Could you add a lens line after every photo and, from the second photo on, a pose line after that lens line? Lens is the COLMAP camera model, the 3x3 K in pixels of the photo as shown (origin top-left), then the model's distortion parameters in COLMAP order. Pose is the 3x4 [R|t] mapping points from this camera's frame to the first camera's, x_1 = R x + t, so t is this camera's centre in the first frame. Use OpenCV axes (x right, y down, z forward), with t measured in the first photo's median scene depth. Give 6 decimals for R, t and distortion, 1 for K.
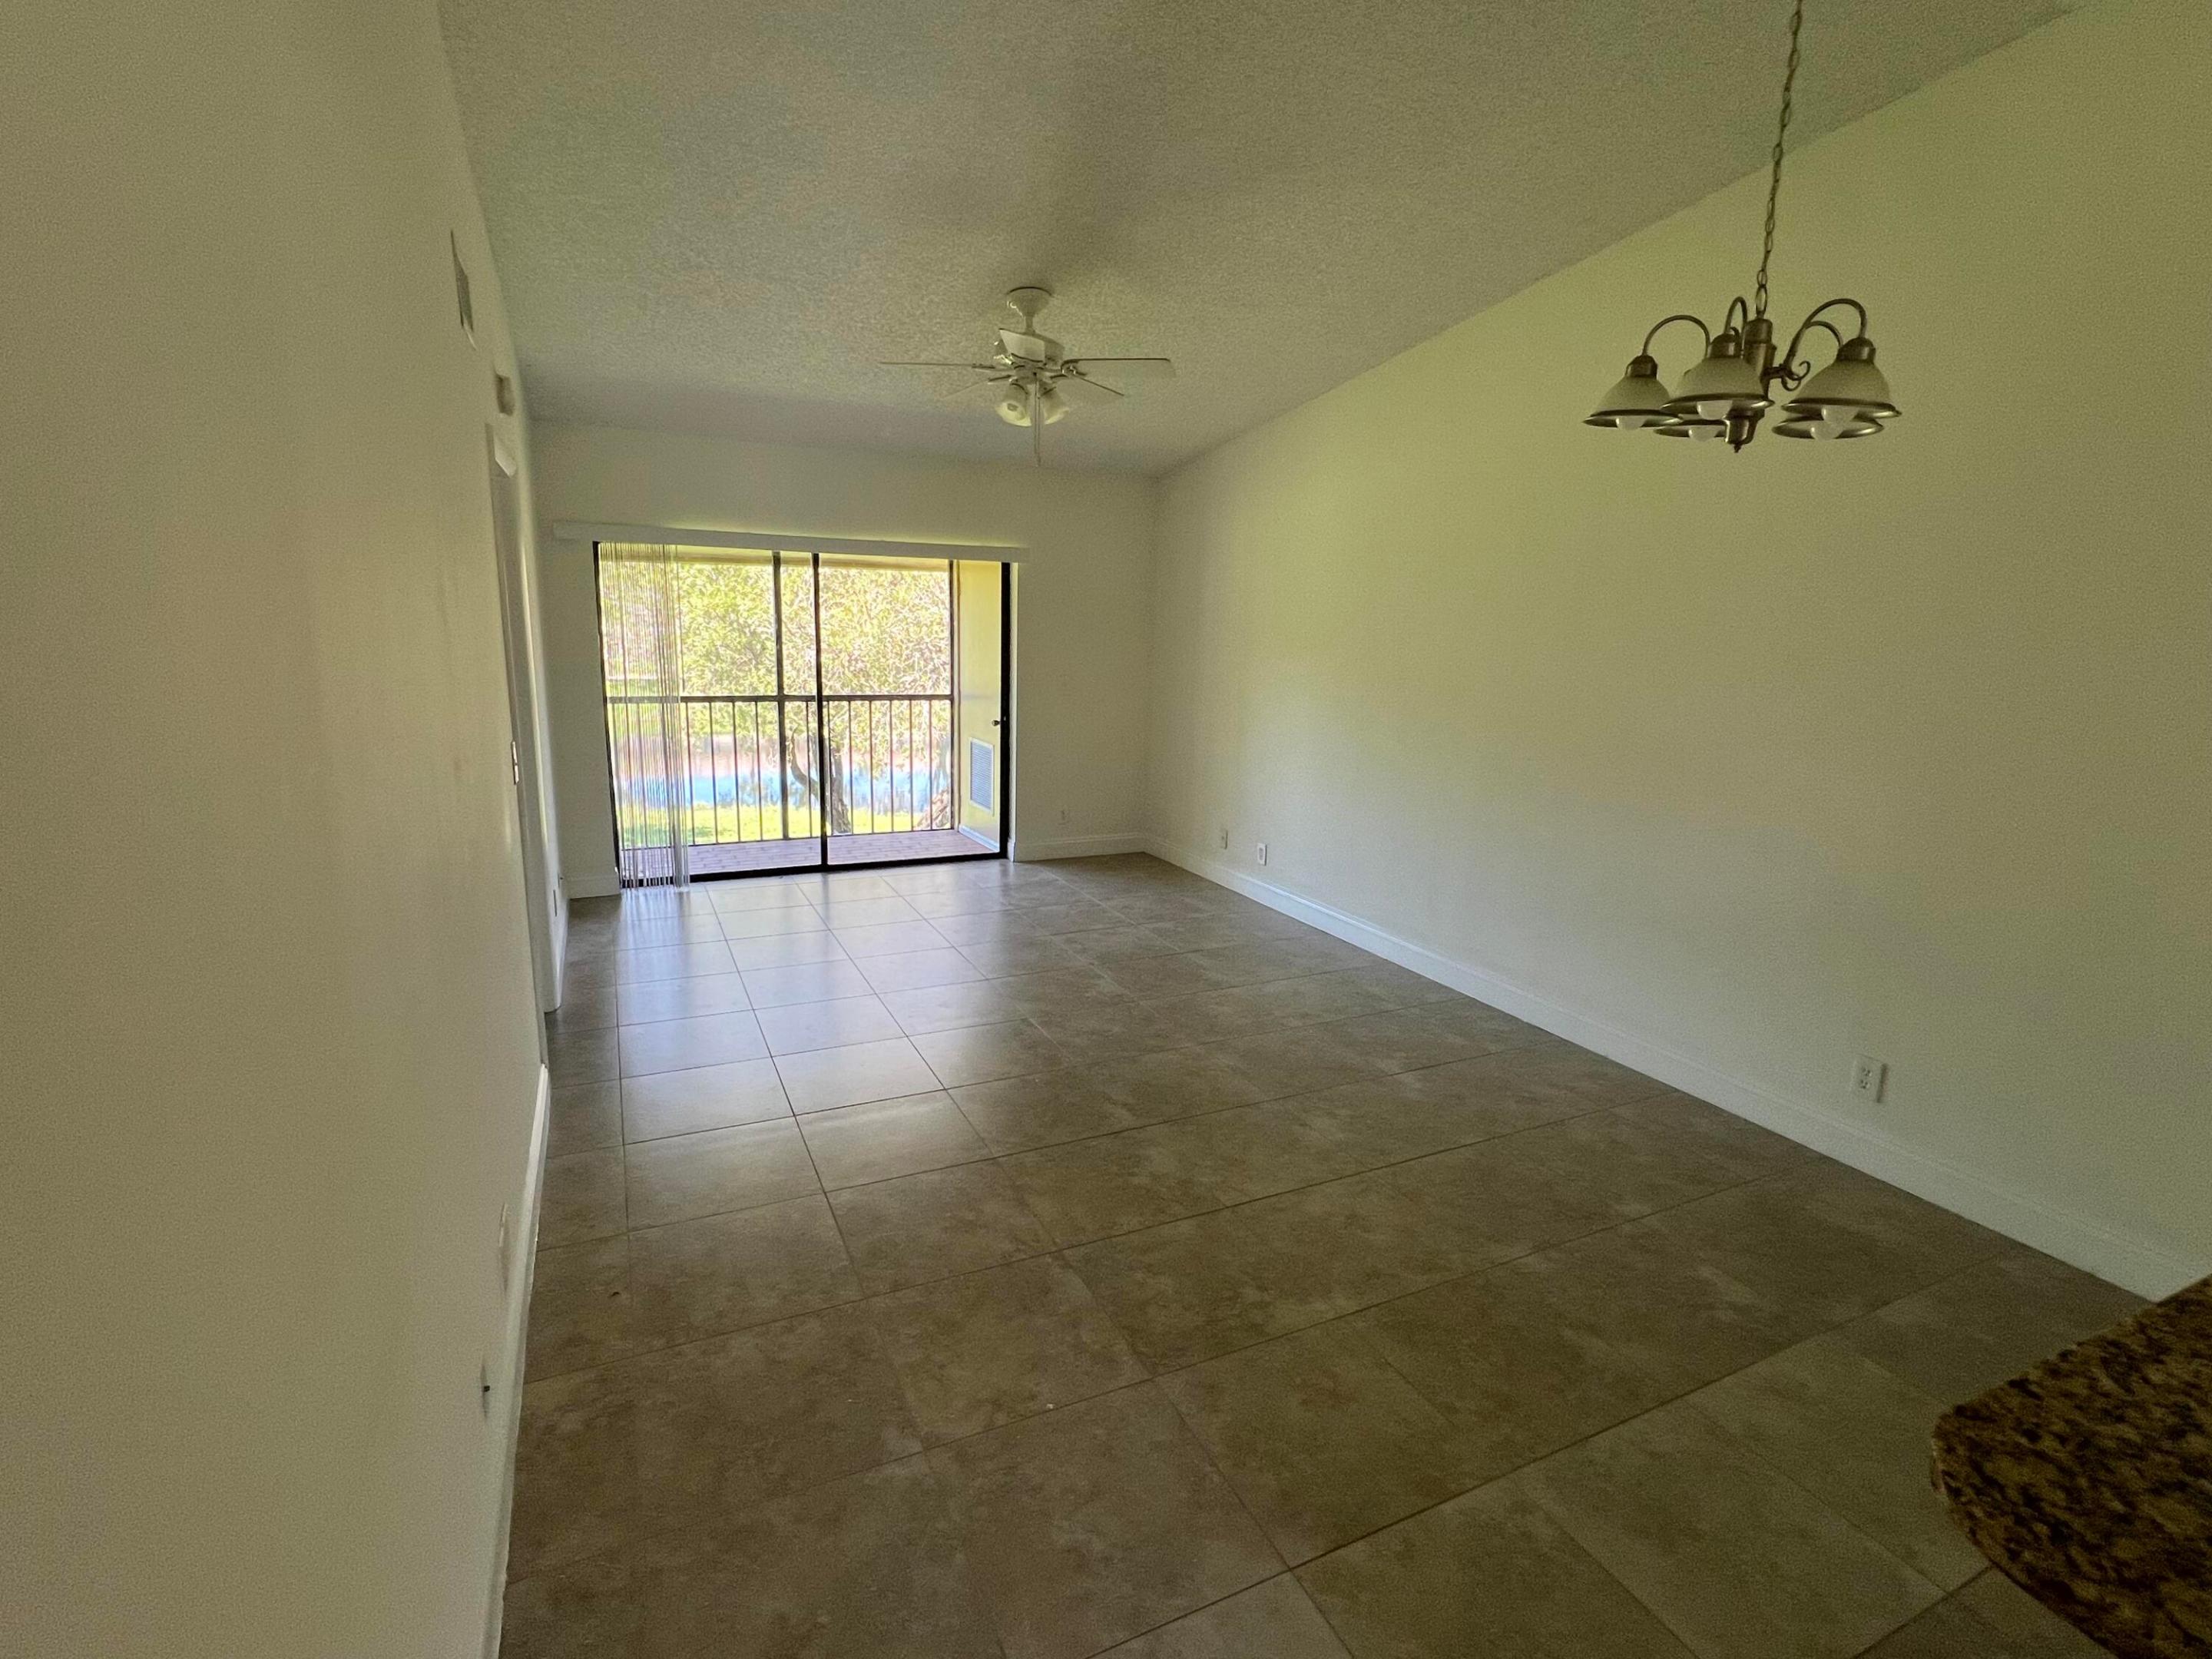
lens RADIAL K [[1055.5, 0, 1106.0], [0, 1055.5, 829.5], [0, 0, 1]] dist [-0.001516, 0.000107]
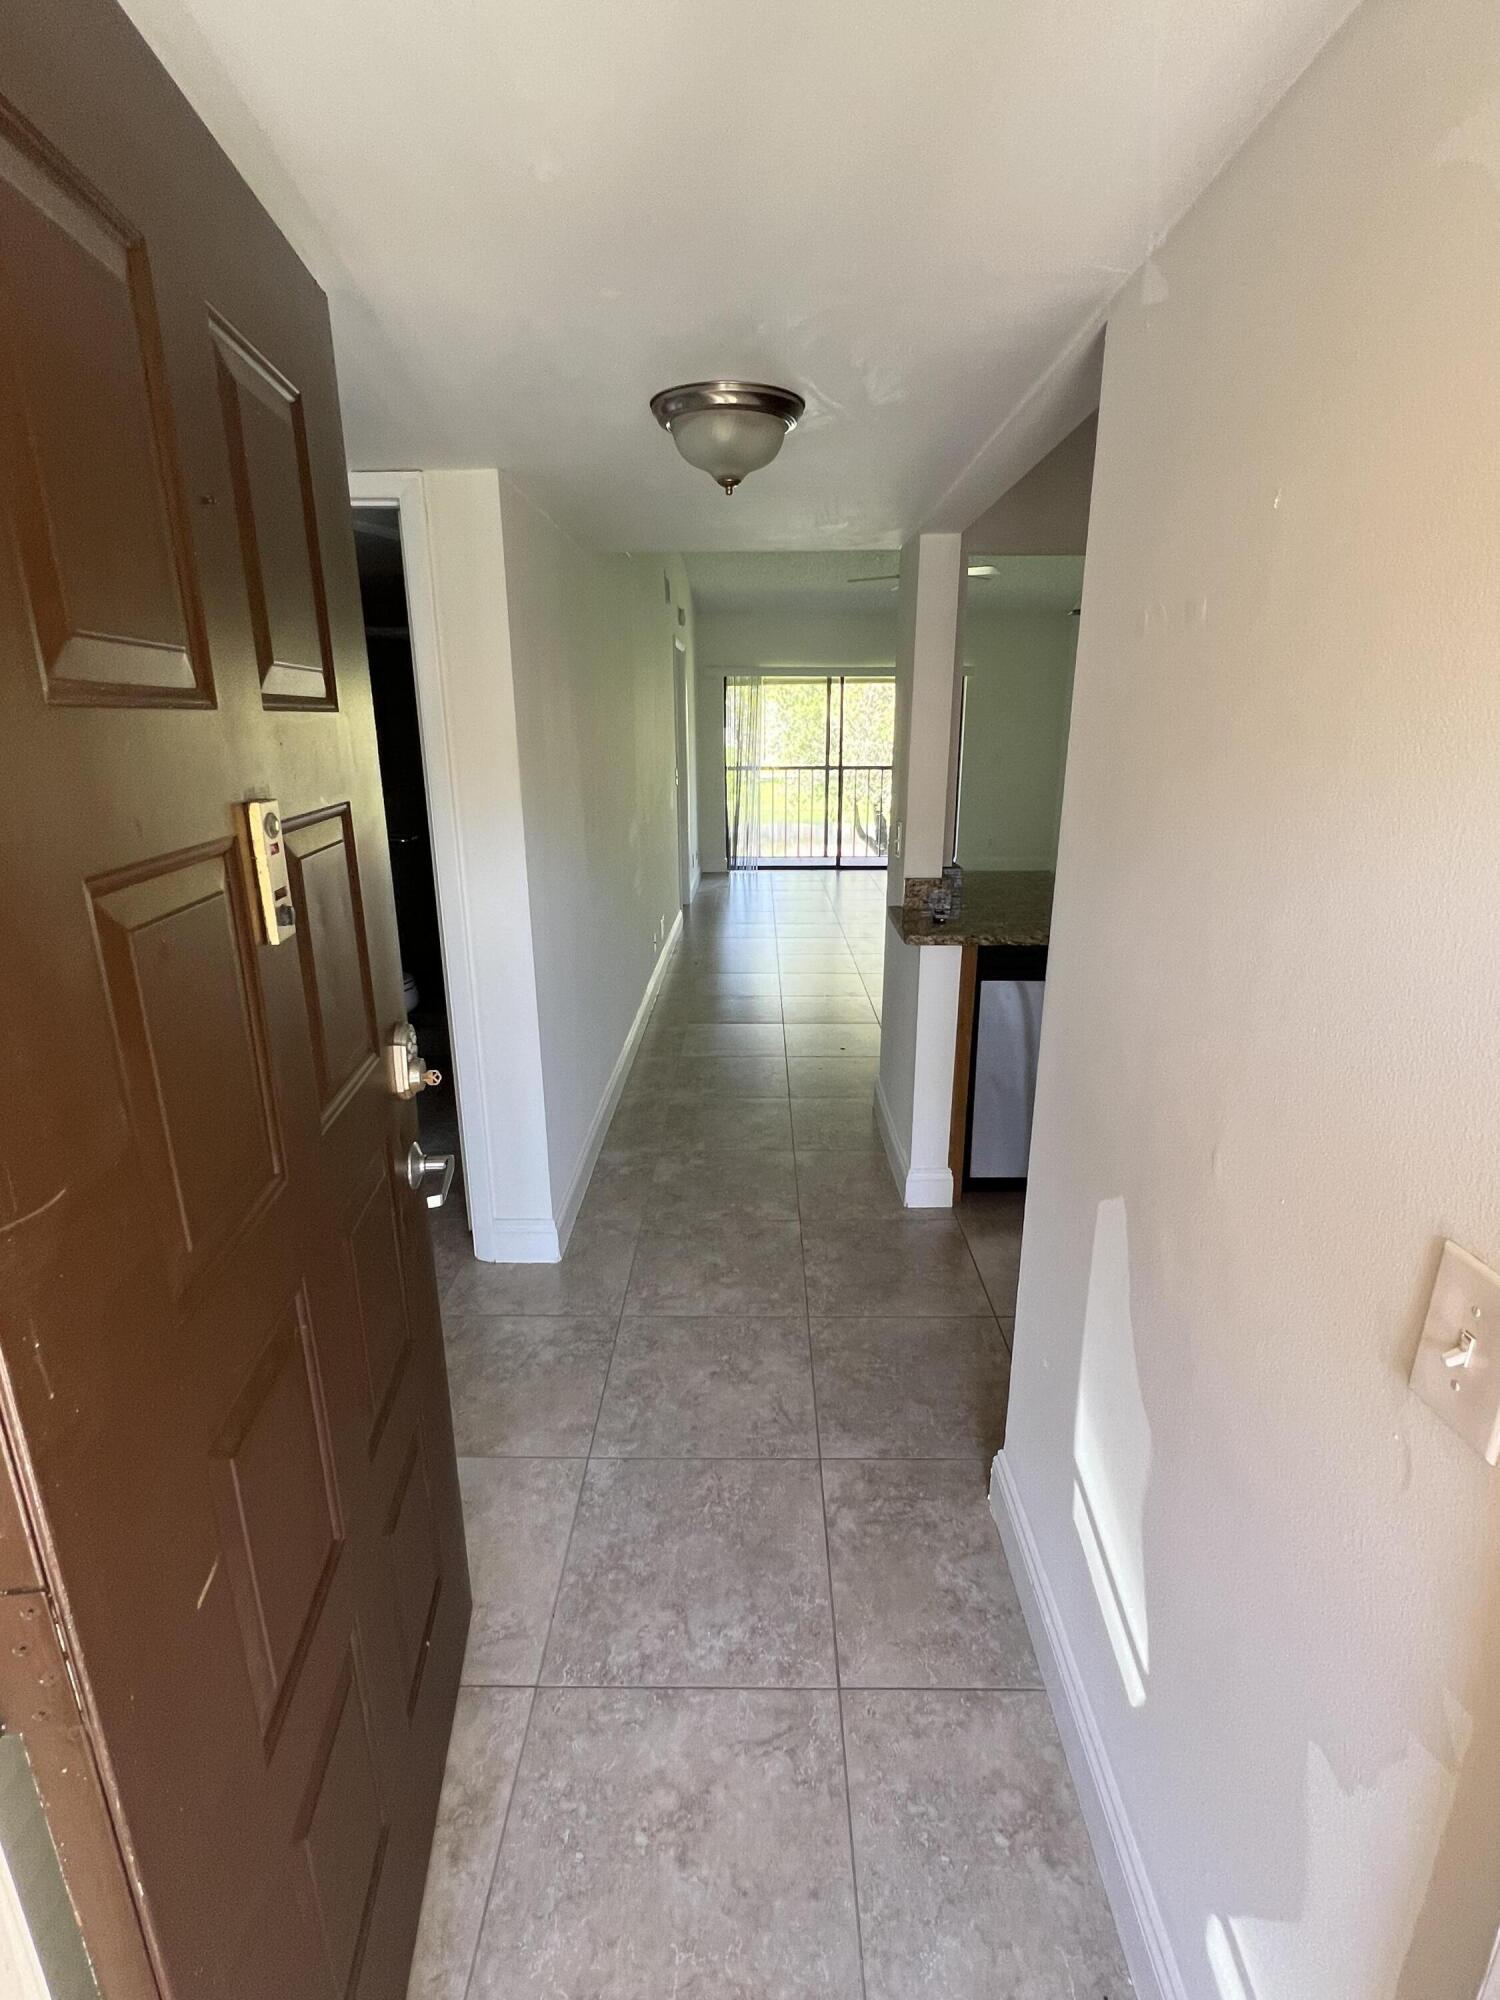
lens RADIAL K [[954.4, 0, 751.3], [0, 954.4, 1005.6], [0, 0, 1]] dist [-0.001516, 0.000107]
pose [[0.900414, 0.098060, -0.423837, 0.318988], [-0.059931, 0.992935, 0.102410, 0.124704], [0.430885, -0.066810, 0.899930, -0.517976]]
